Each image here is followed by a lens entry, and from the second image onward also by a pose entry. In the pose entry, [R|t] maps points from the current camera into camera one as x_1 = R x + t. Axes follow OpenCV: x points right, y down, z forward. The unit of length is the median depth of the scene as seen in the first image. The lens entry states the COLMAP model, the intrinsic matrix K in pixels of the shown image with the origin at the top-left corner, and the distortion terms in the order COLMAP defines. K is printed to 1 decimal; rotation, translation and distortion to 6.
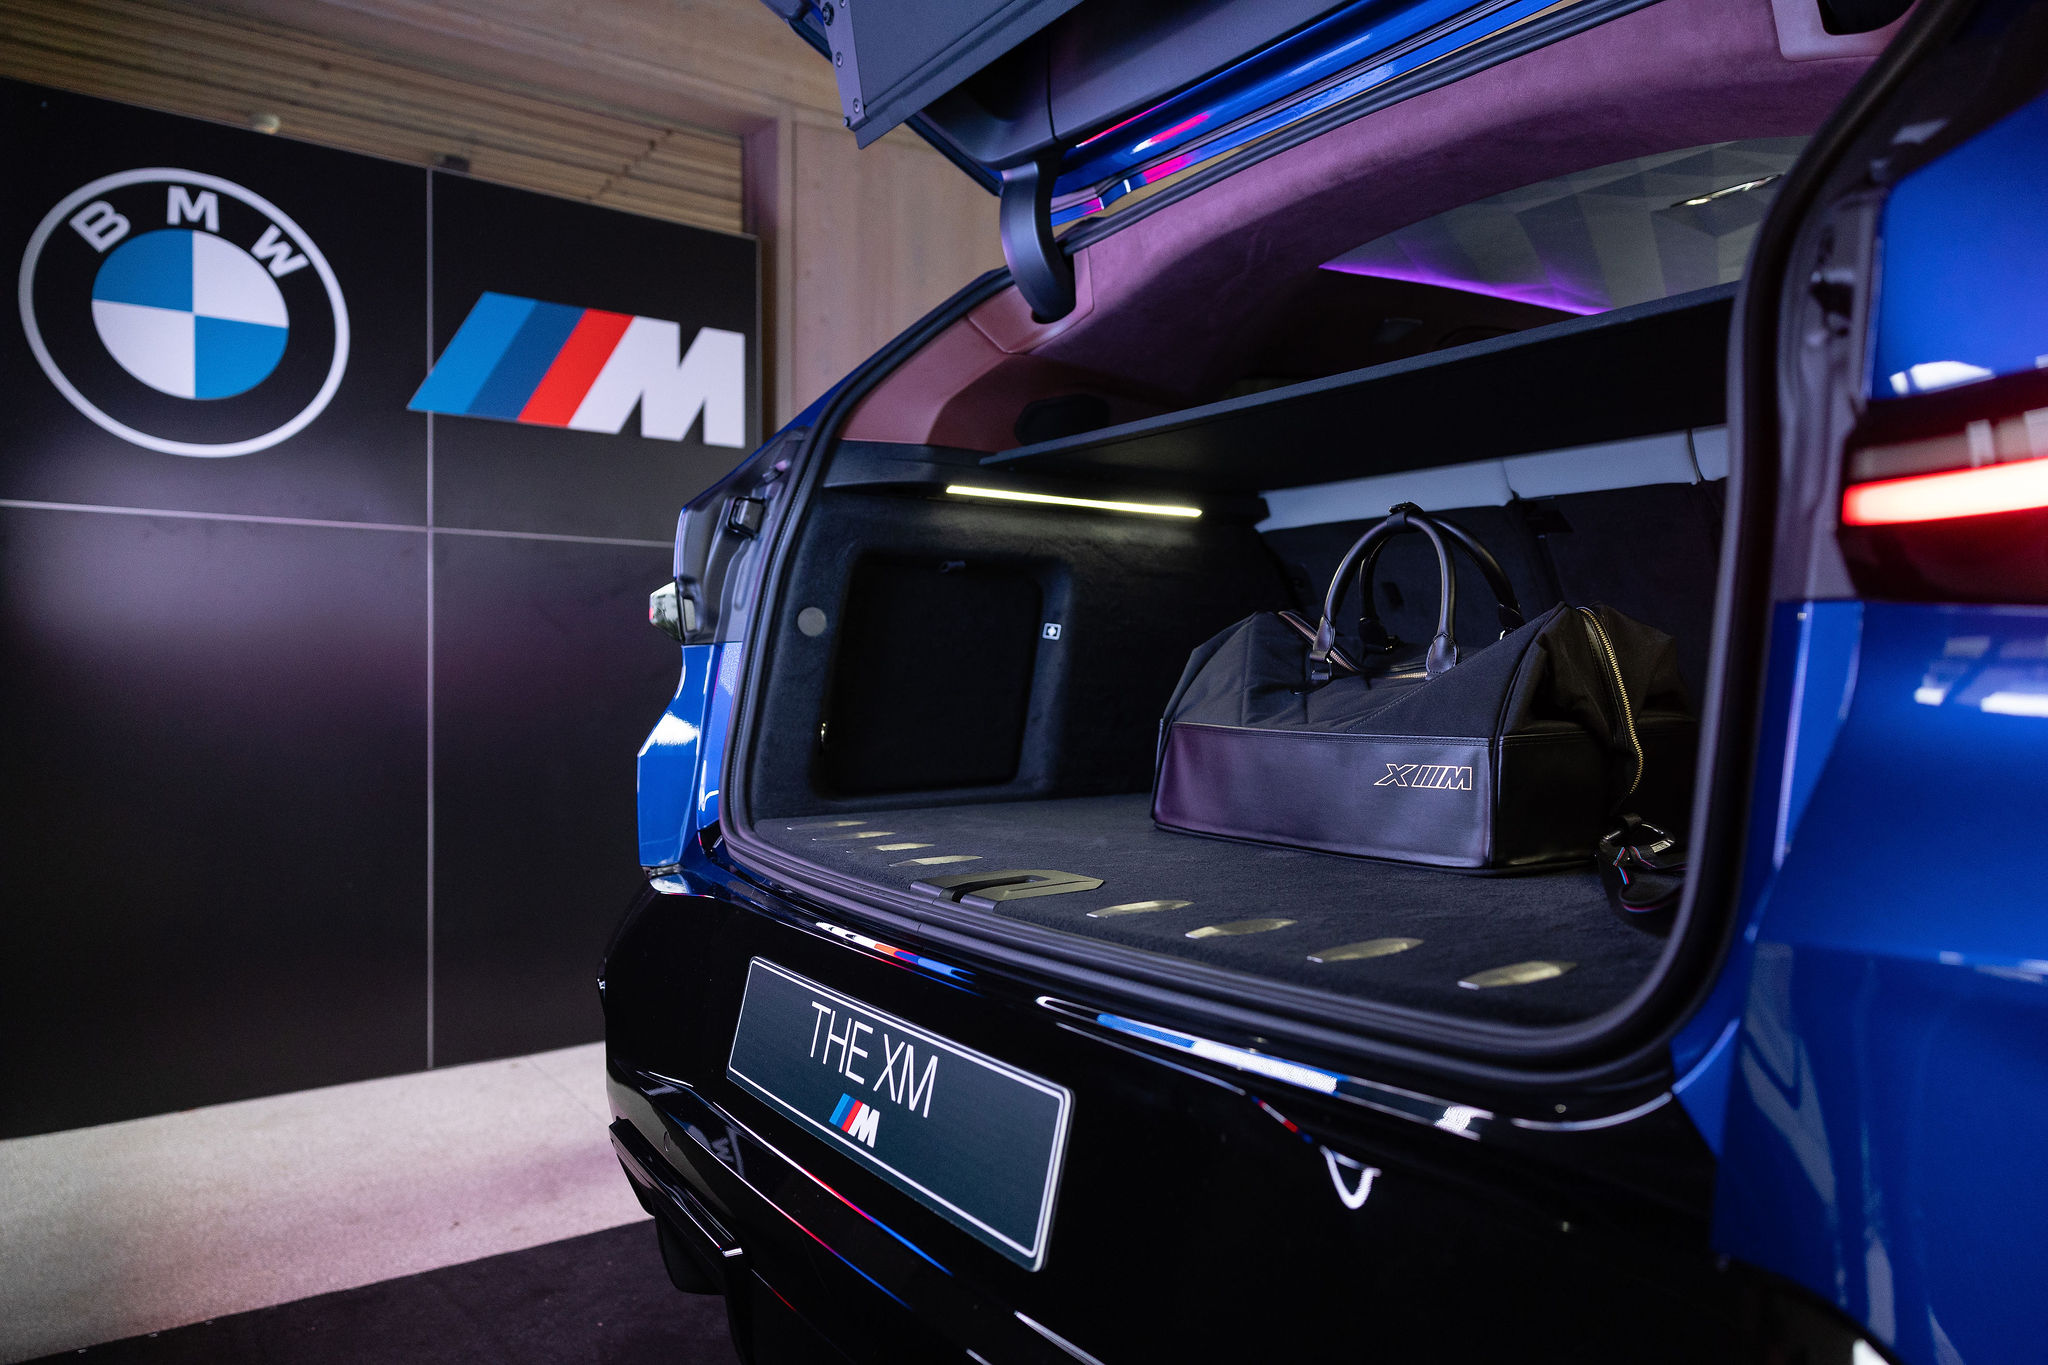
lens RADIAL K [[1354.6, 0, 1025.2], [0, 1354.6, 675.3], [0, 0, 1]] dist [-0.010129, -0.001338]
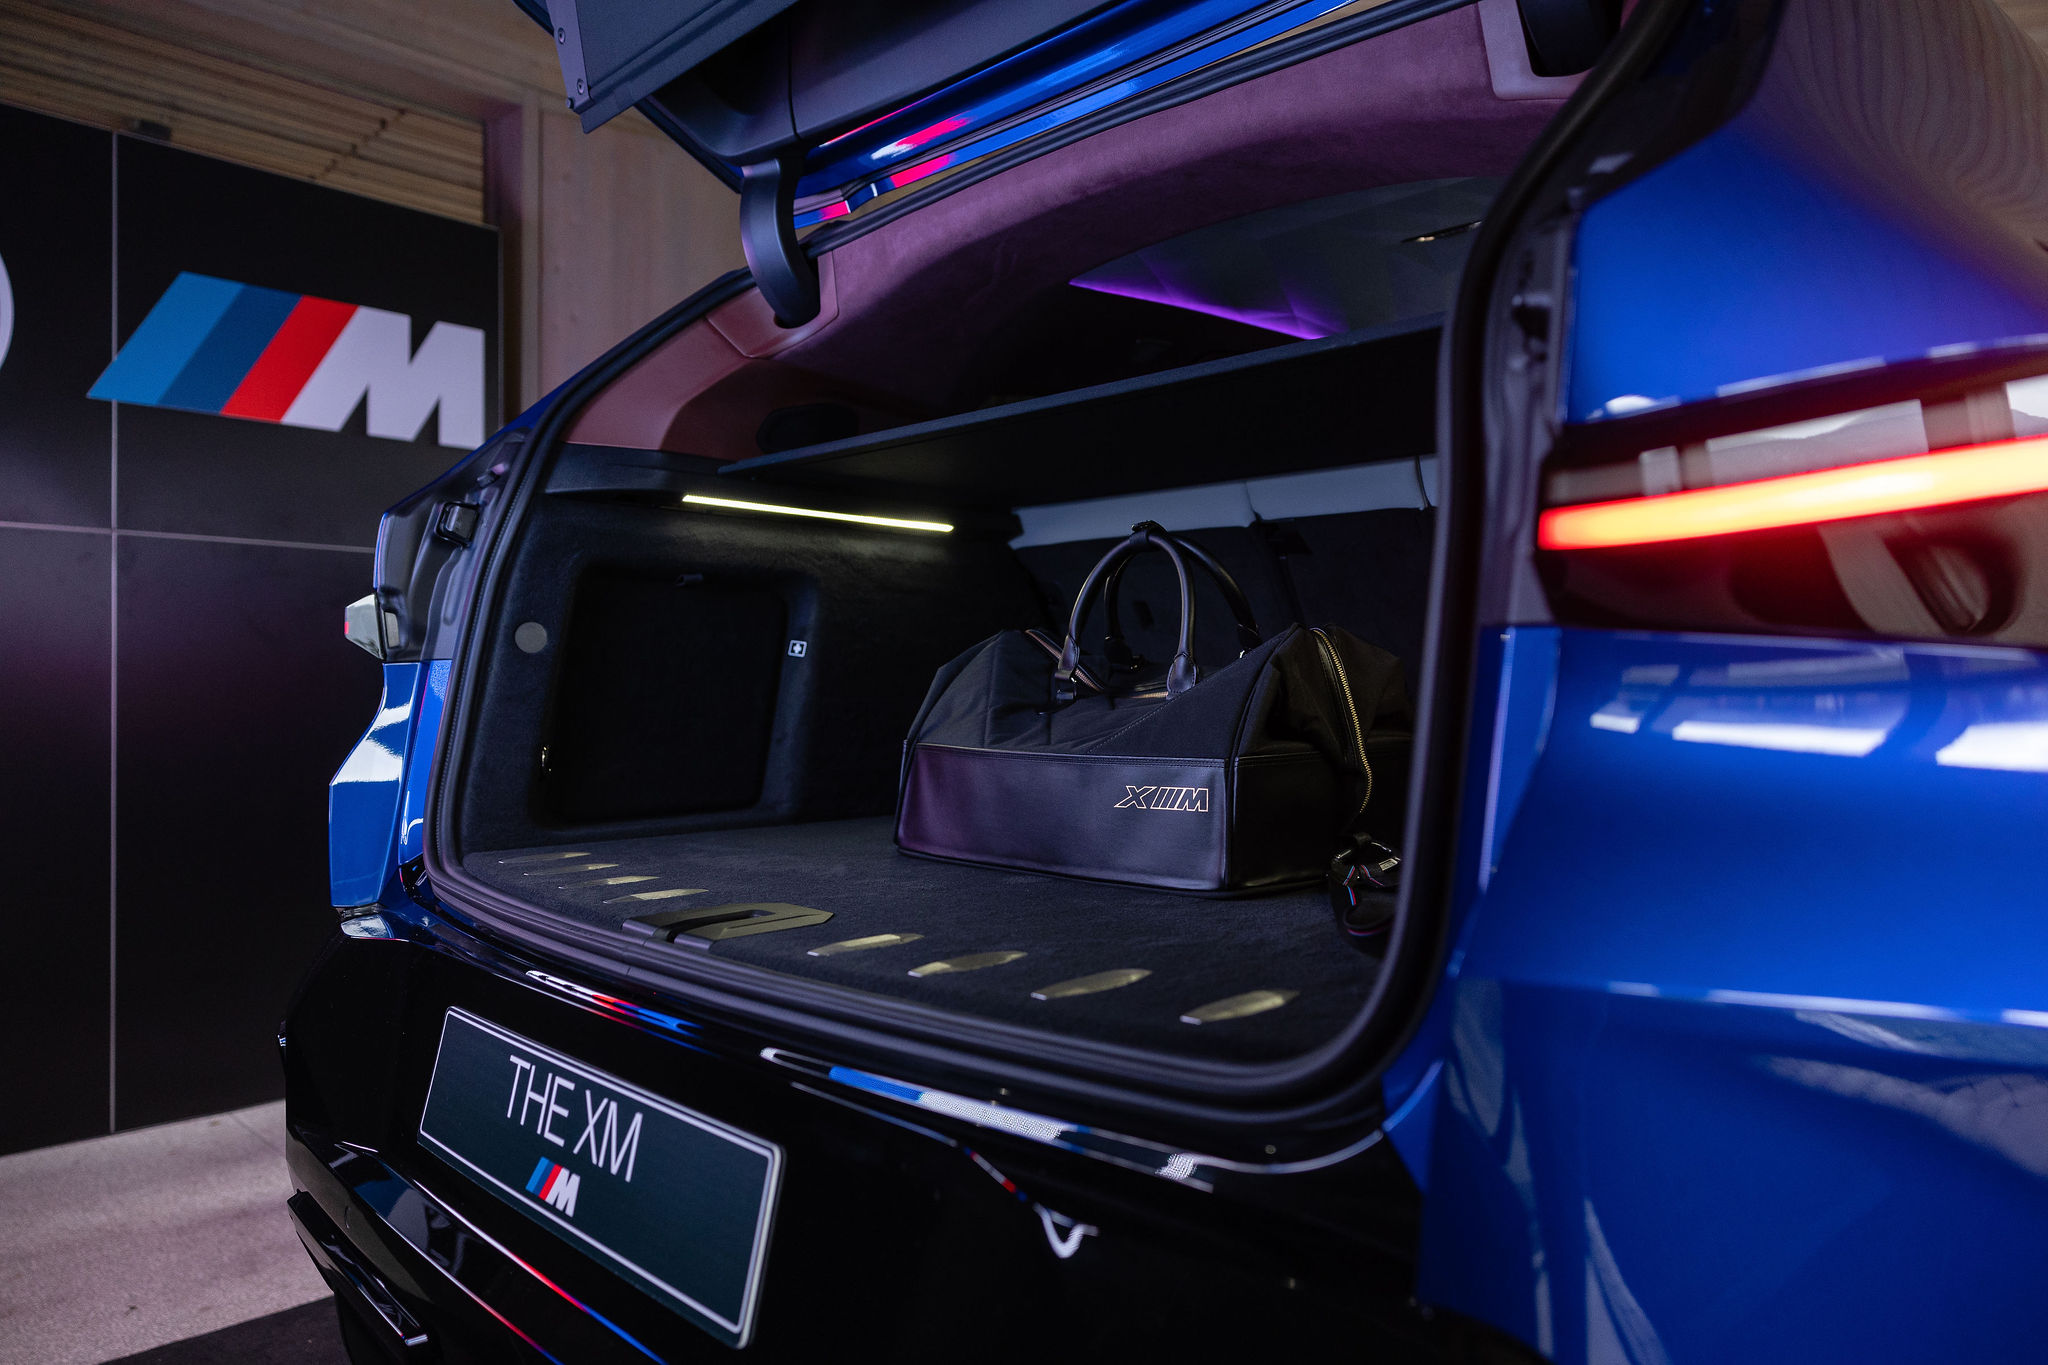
lens RADIAL K [[1354.6, 0, 1031.5], [0, 1354.6, 678.1], [0, 0, 1]] dist [-0.010129, -0.001338]
pose [[0.985558, 0.000204, 0.169339, 0.024376], [0.001365, 0.999957, -0.009154, -0.003073], [-0.169334, 0.009253, 0.985515, 0.030081]]
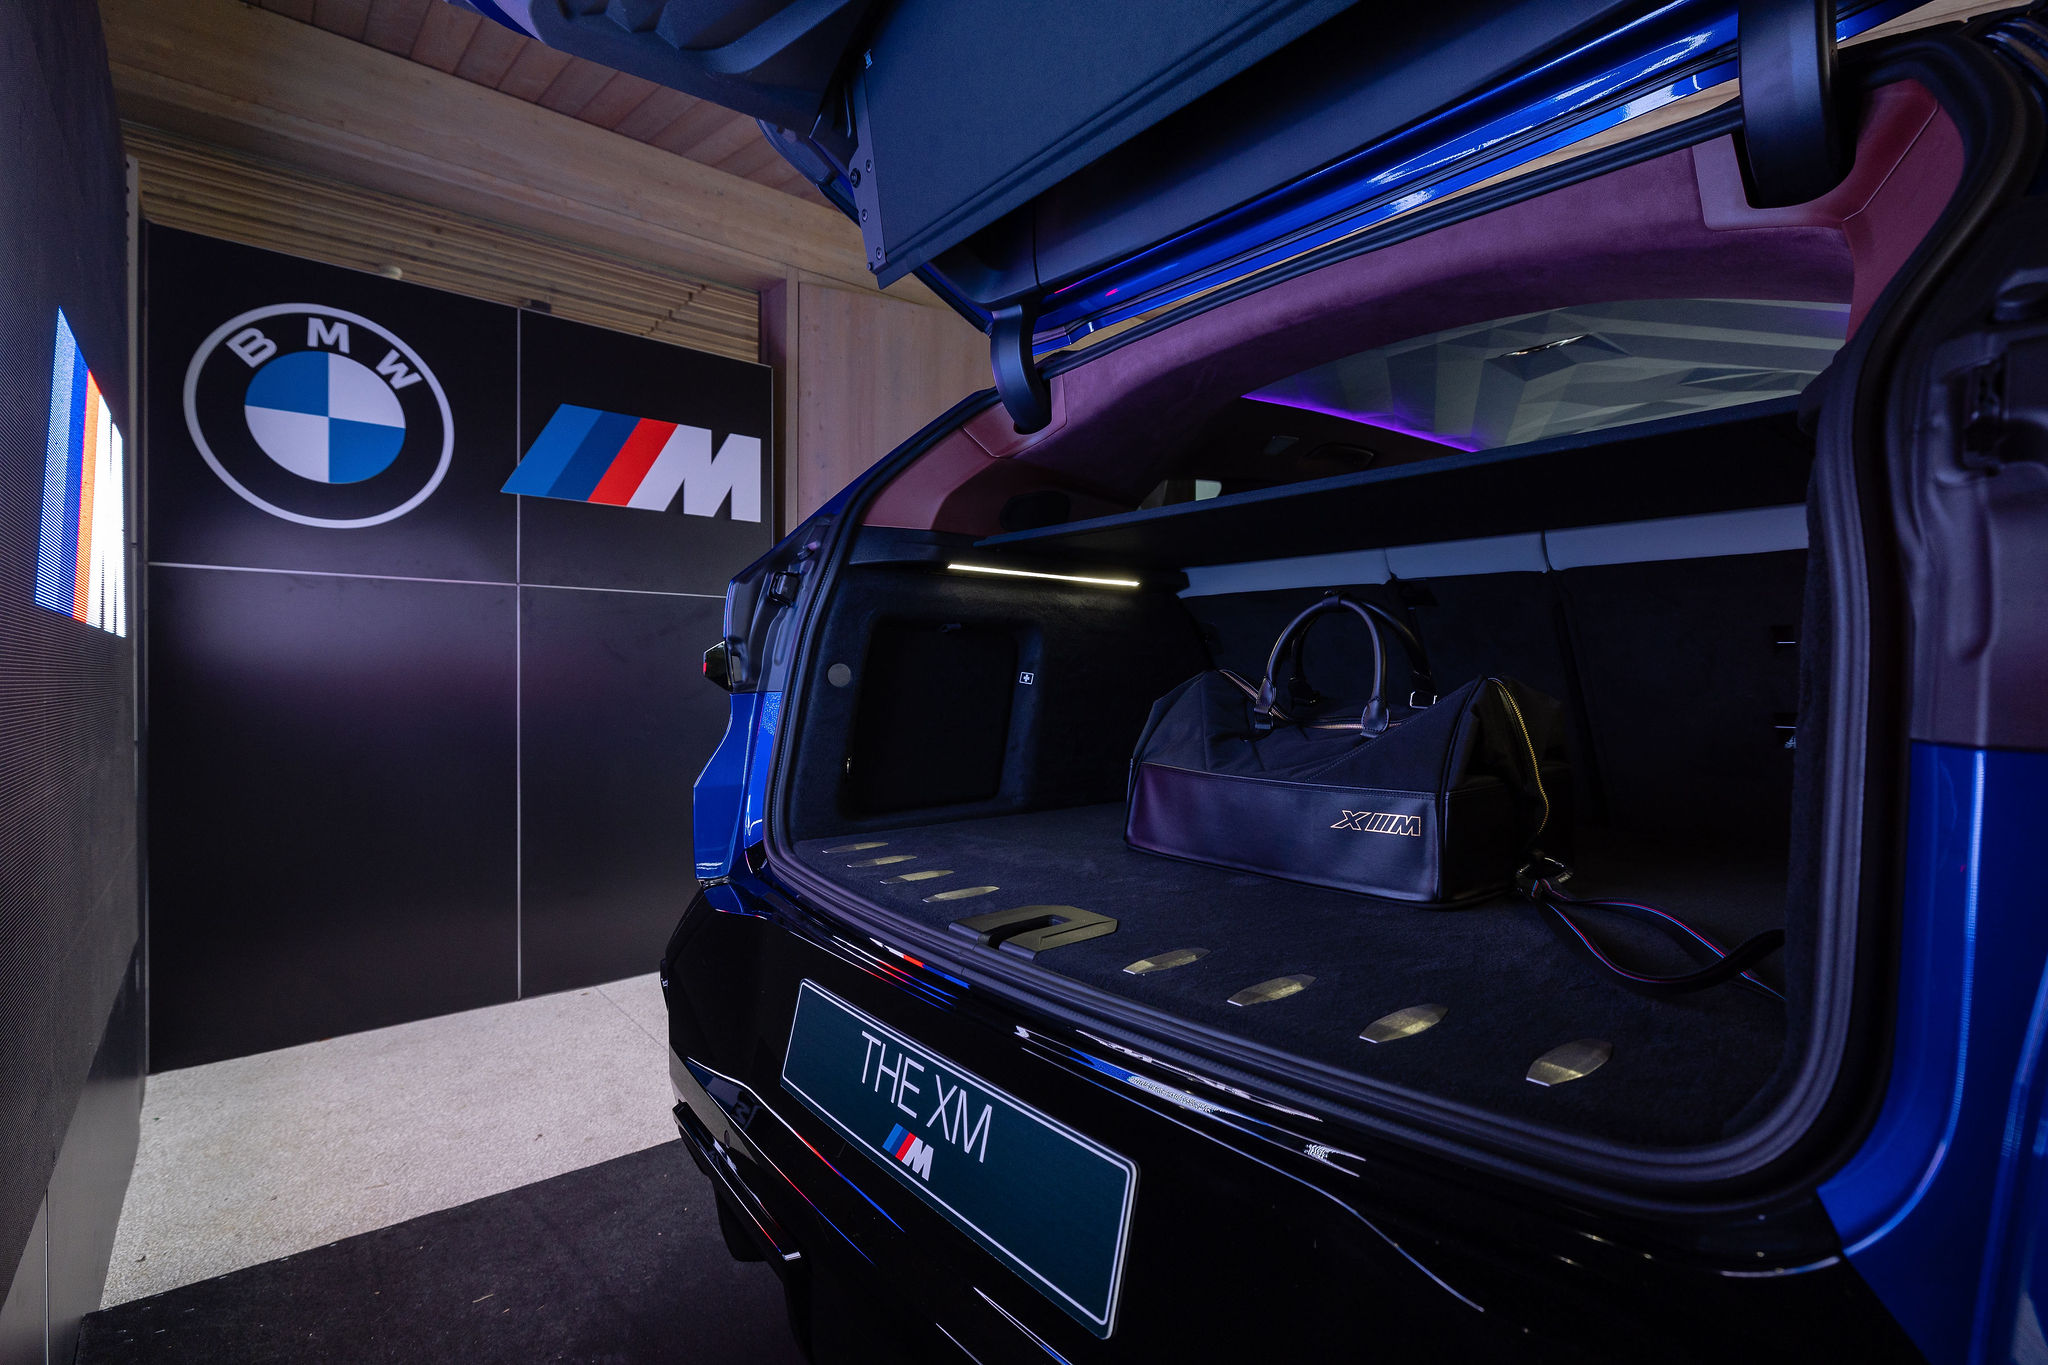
lens RADIAL K [[946.3, 0, 1026.0], [0, 946.3, 678.0], [0, 0, 1]] dist [-0.027483, 0.001478]
pose [[0.996858, -0.000966, 0.079203, -0.058945], [0.001107, 0.999998, -0.001737, -0.037940], [-0.079201, 0.001819, 0.996857, 0.145493]]
